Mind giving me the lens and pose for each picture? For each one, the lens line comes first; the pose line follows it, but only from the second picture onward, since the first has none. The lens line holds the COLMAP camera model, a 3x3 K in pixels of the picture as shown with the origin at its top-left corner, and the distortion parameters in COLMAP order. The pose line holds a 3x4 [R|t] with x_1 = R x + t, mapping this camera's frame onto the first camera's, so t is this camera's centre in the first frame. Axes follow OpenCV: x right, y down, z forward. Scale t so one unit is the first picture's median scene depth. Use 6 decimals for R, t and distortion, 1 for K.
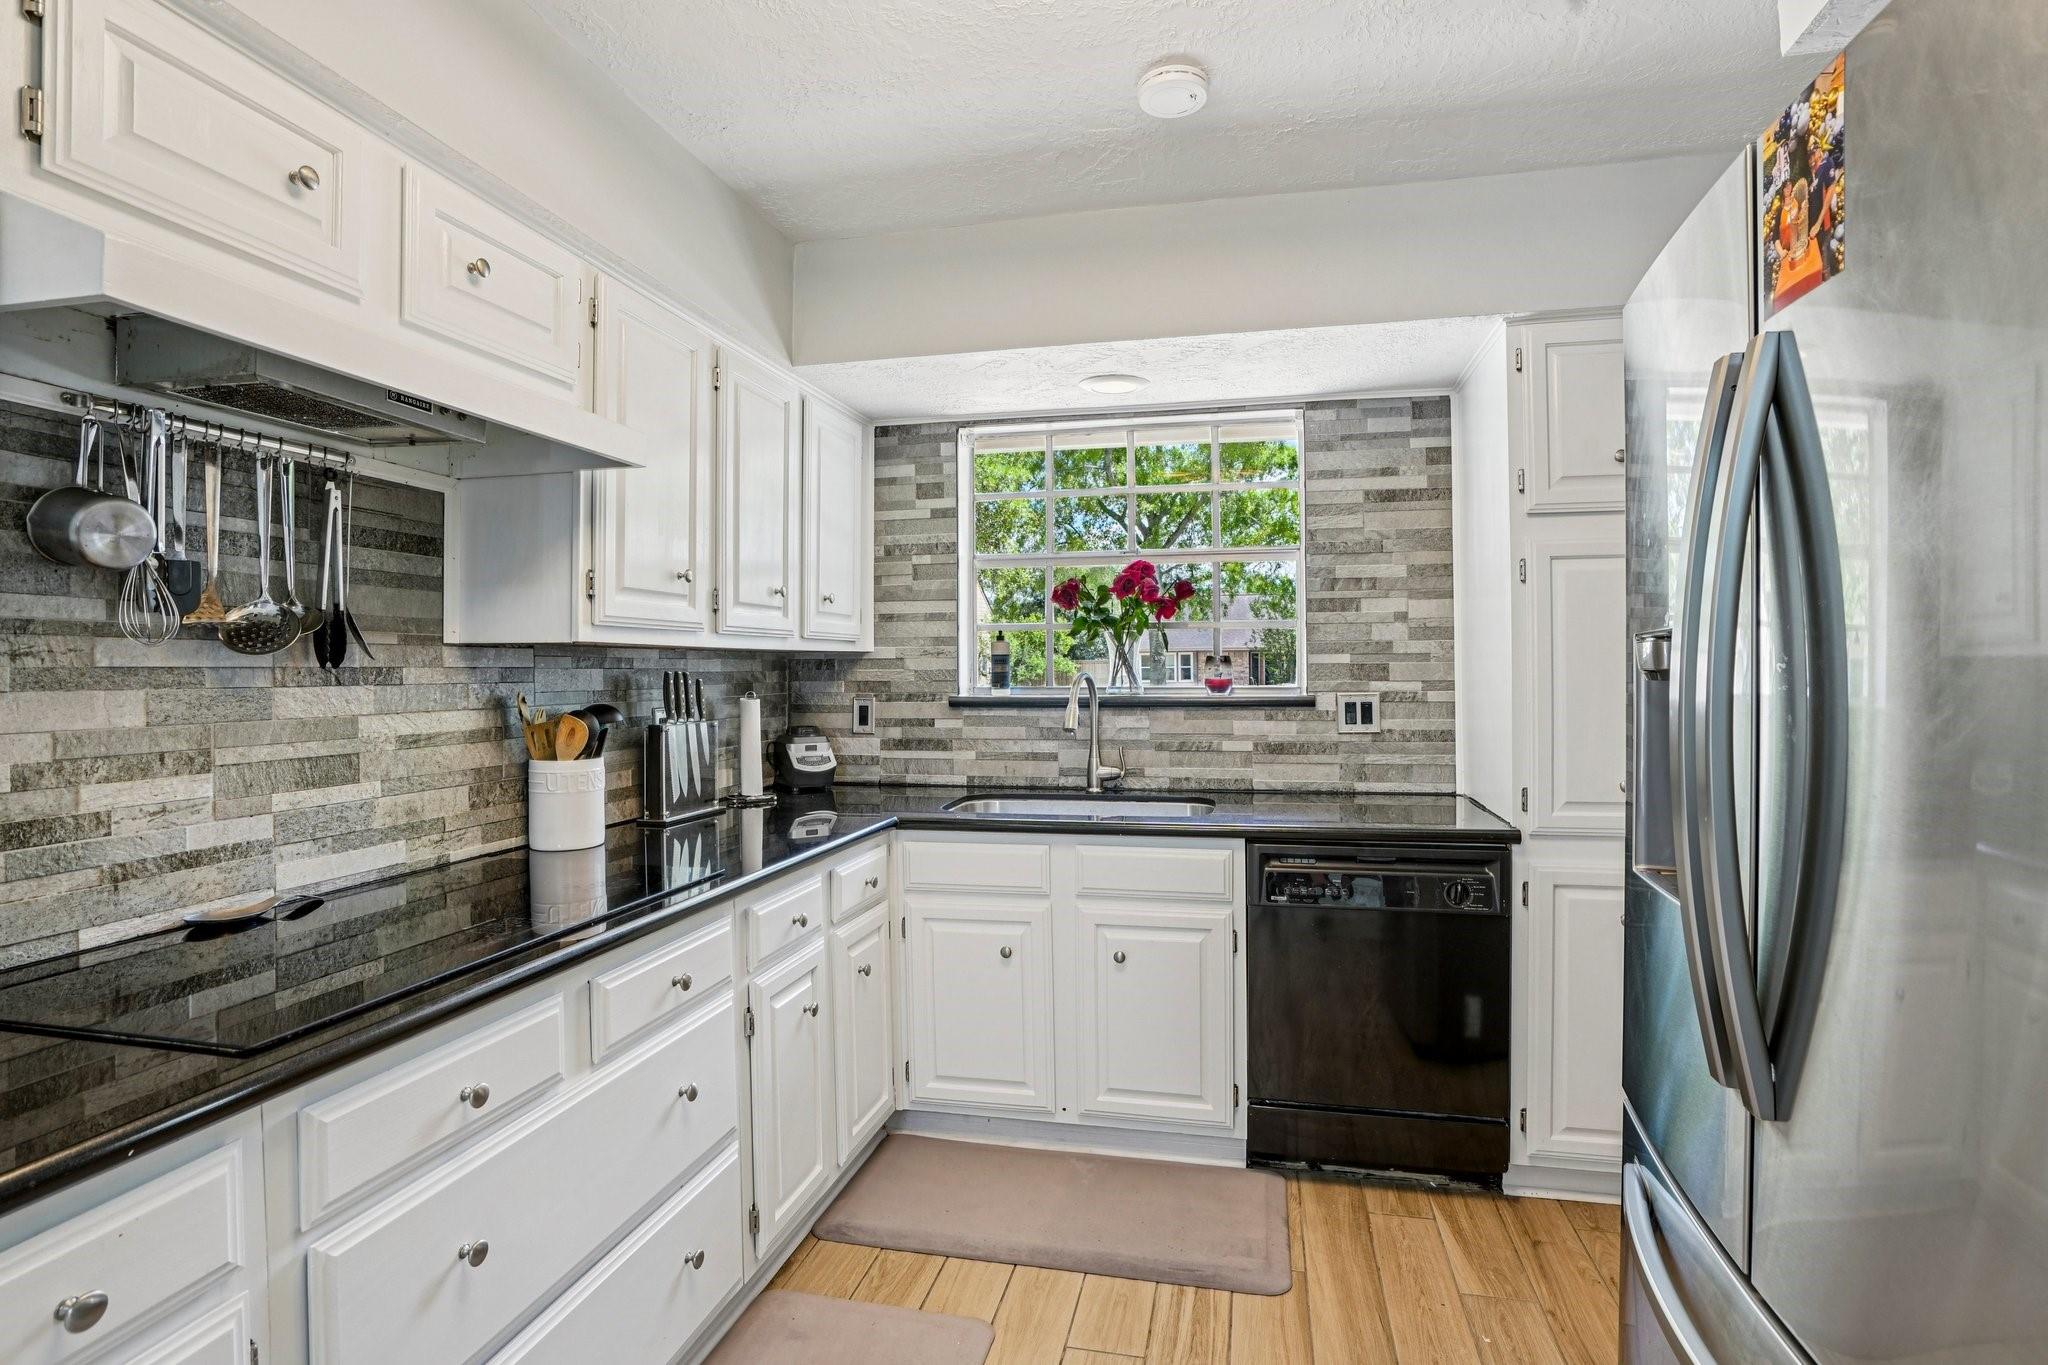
lens RADIAL K [[974.9, 0, 1035.1], [0, 974.9, 639.8], [0, 0, 1]] dist [-0.053879, 0.020494]
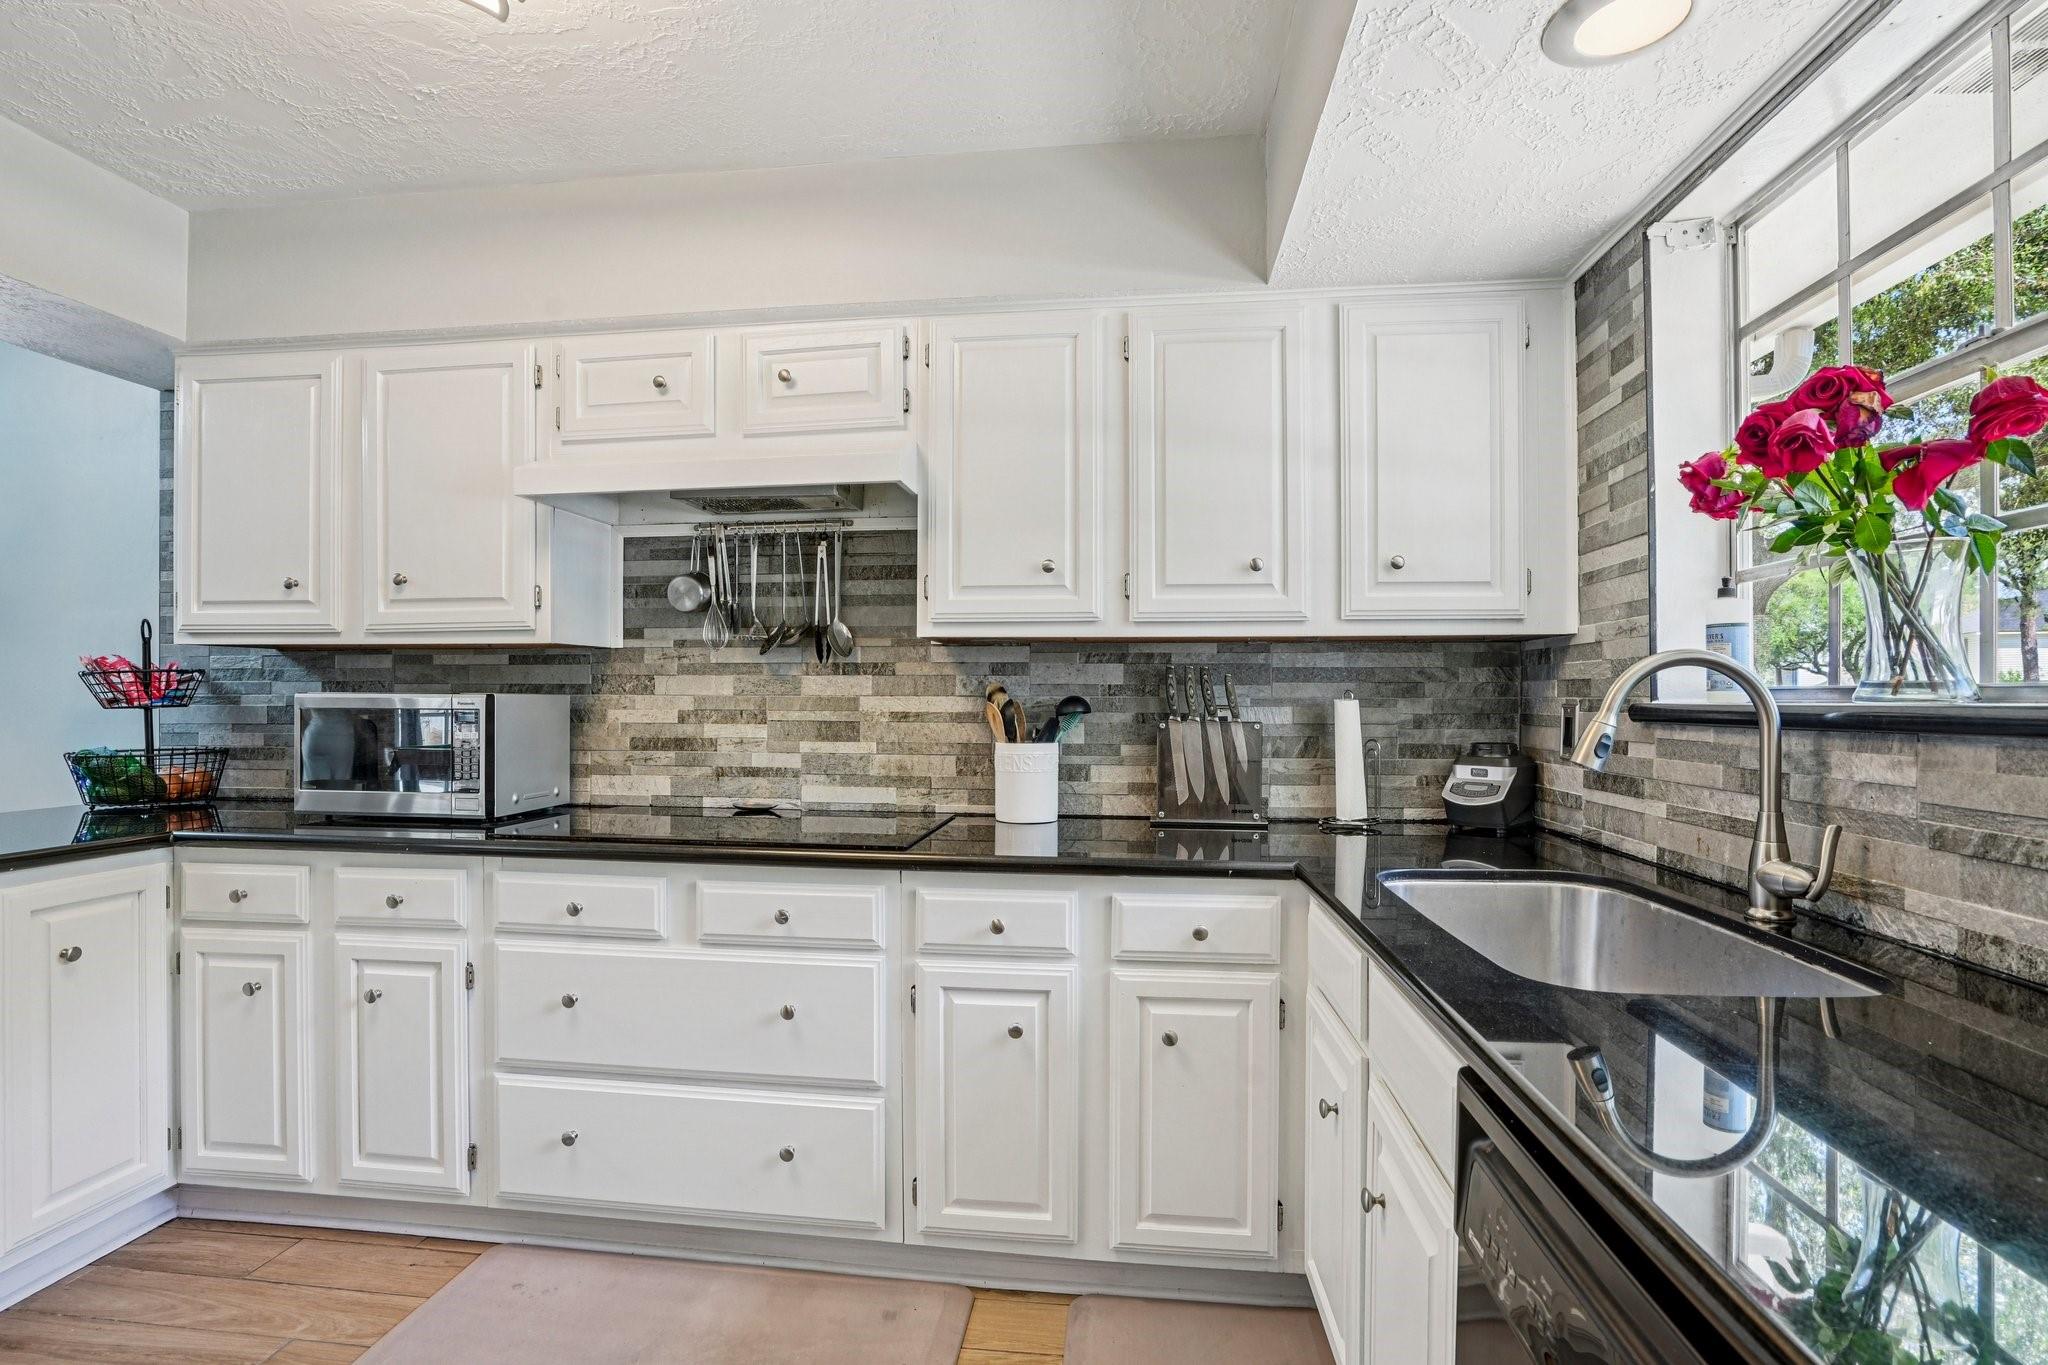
lens RADIAL K [[974.9, 0, 1015.6], [0, 974.9, 684.3], [0, 0, 1]] dist [-0.053879, 0.020494]
pose [[0.111302, -0.006503, -0.993765, 0.552572], [0.026044, 0.999654, -0.003624, 0.050802], [0.993445, -0.025478, 0.111433, 0.741022]]
